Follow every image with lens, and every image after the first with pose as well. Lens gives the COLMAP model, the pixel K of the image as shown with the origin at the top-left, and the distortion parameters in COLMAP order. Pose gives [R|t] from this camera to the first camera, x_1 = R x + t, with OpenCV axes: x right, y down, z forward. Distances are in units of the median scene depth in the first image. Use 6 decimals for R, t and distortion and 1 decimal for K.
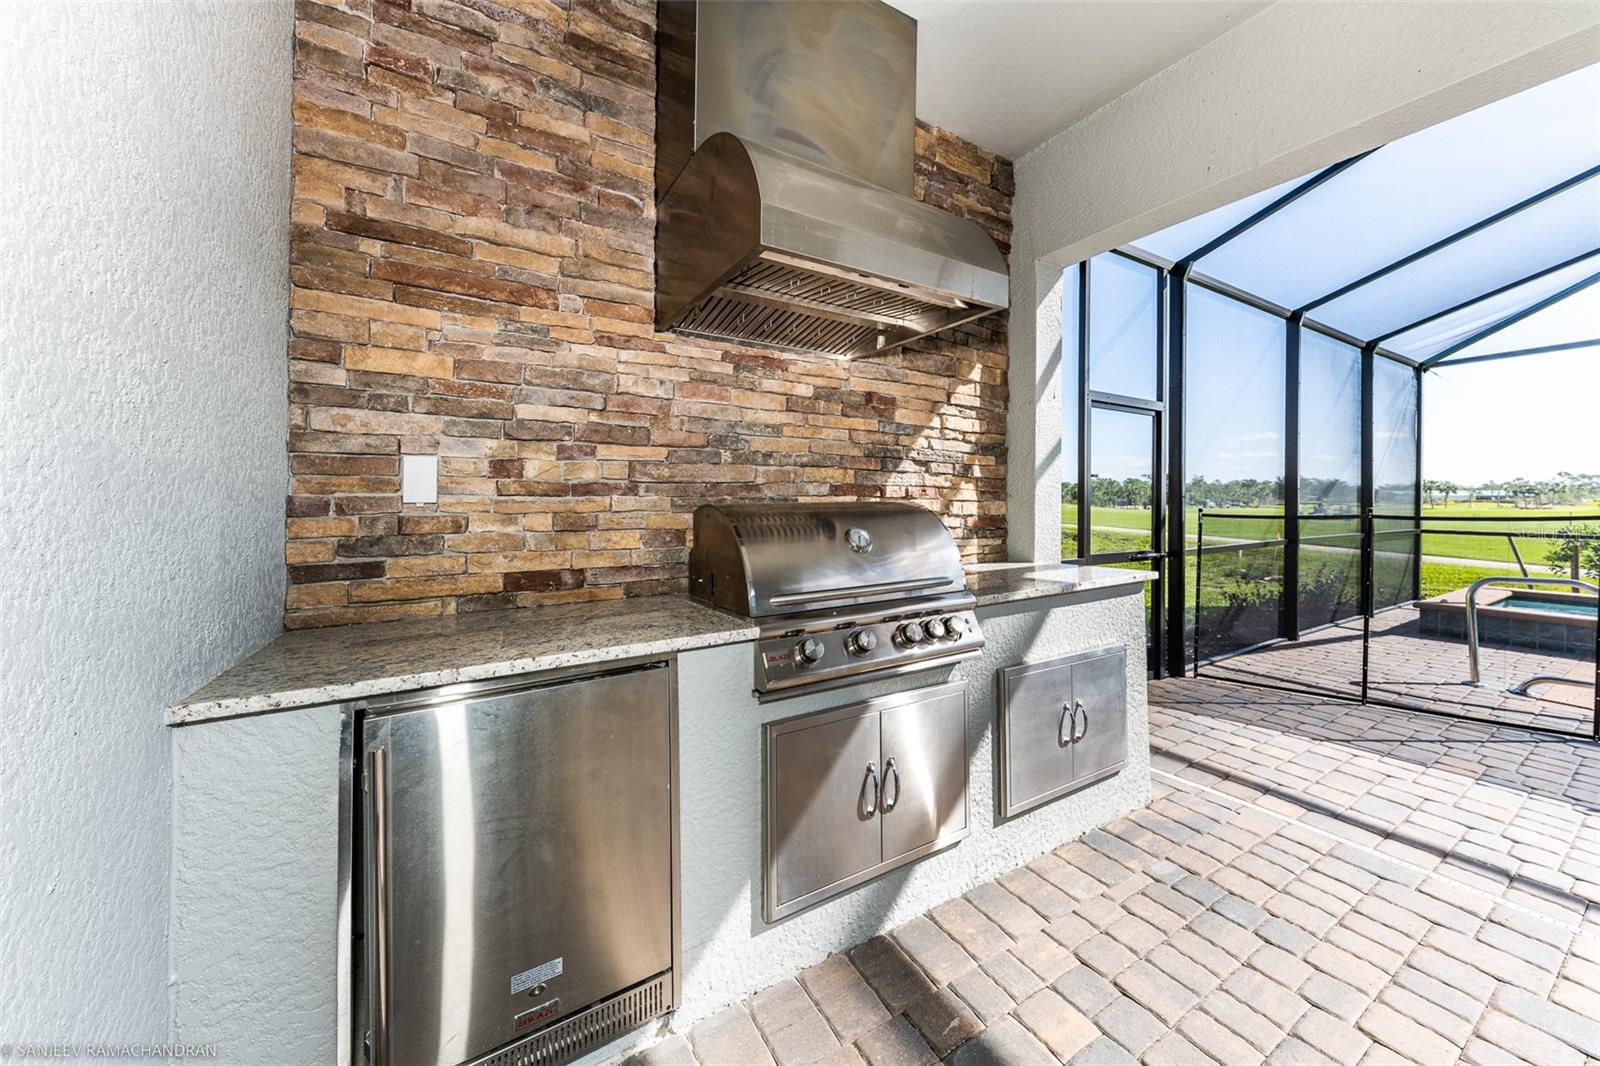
lens RADIAL K [[599.5, 0, 824.9], [0, 599.5, 494.8], [0, 0, 1]] dist [0.000261, -0.001502]
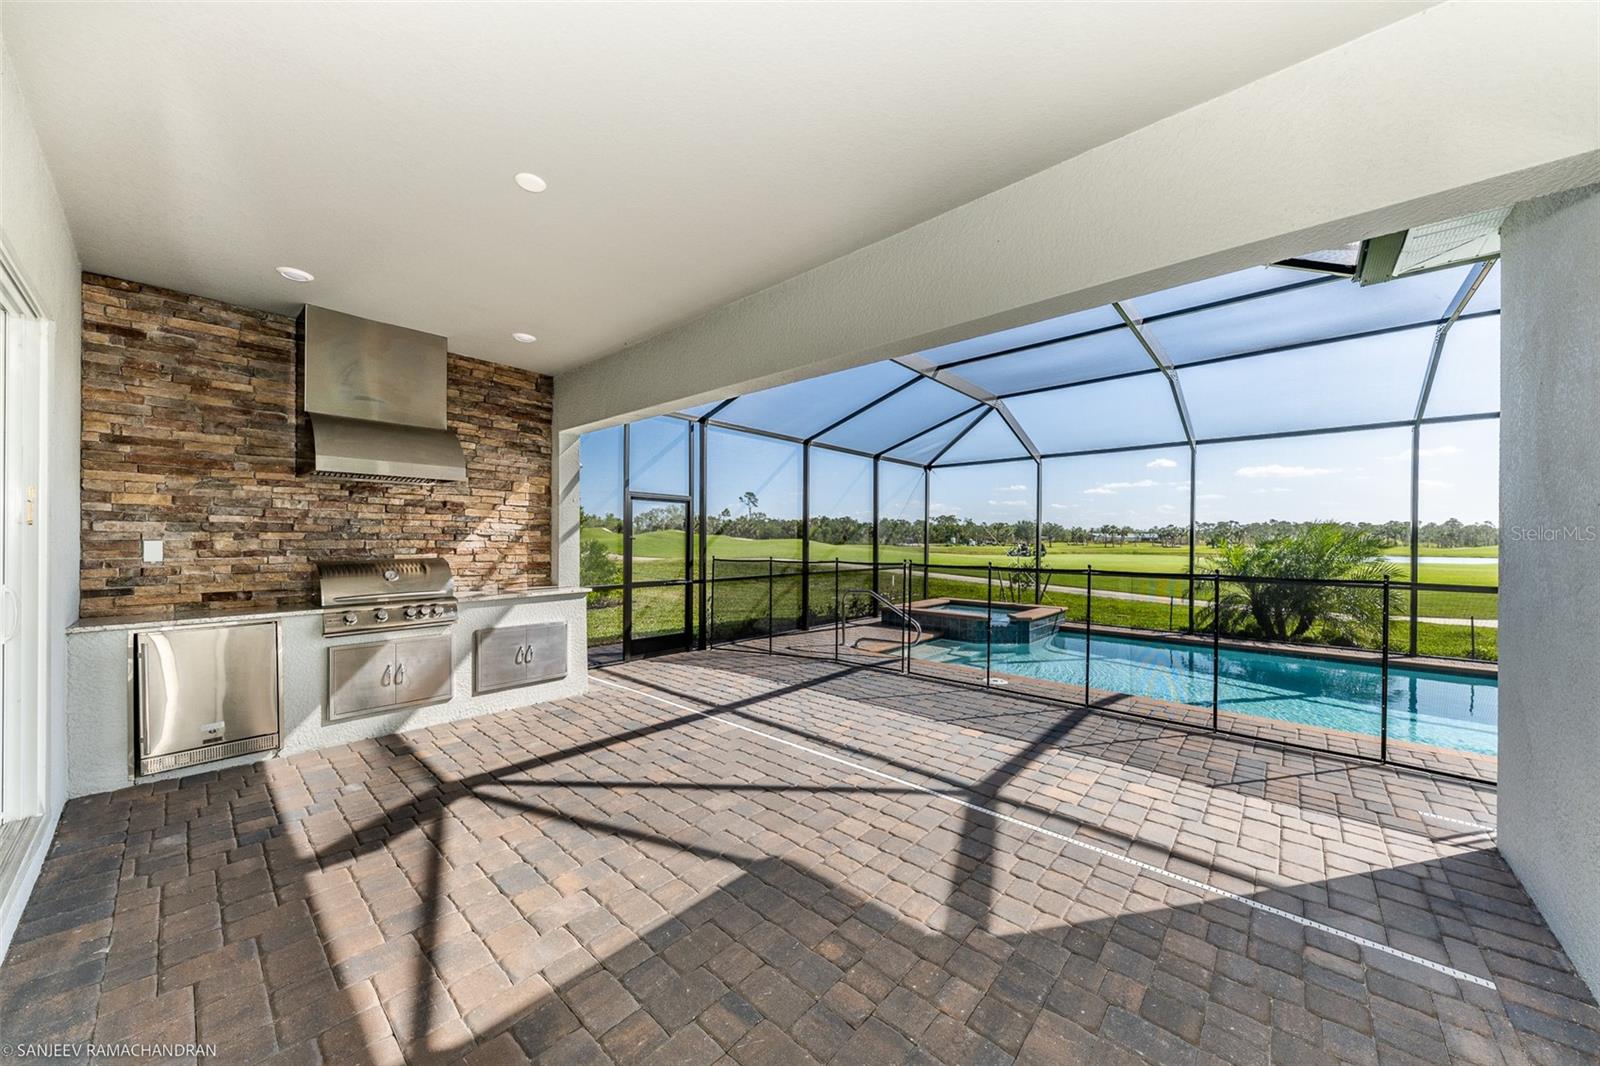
lens RADIAL K [[565.1, 0, 815.0], [0, 565.1, 541.5], [0, 0, 1]] dist [0.009633, -0.003878]
pose [[0.962207, -0.004704, 0.272278, 0.917365], [0.004400, 0.999989, 0.001730, -0.044417], [-0.272283, -0.000467, 0.962217, -1.399041]]
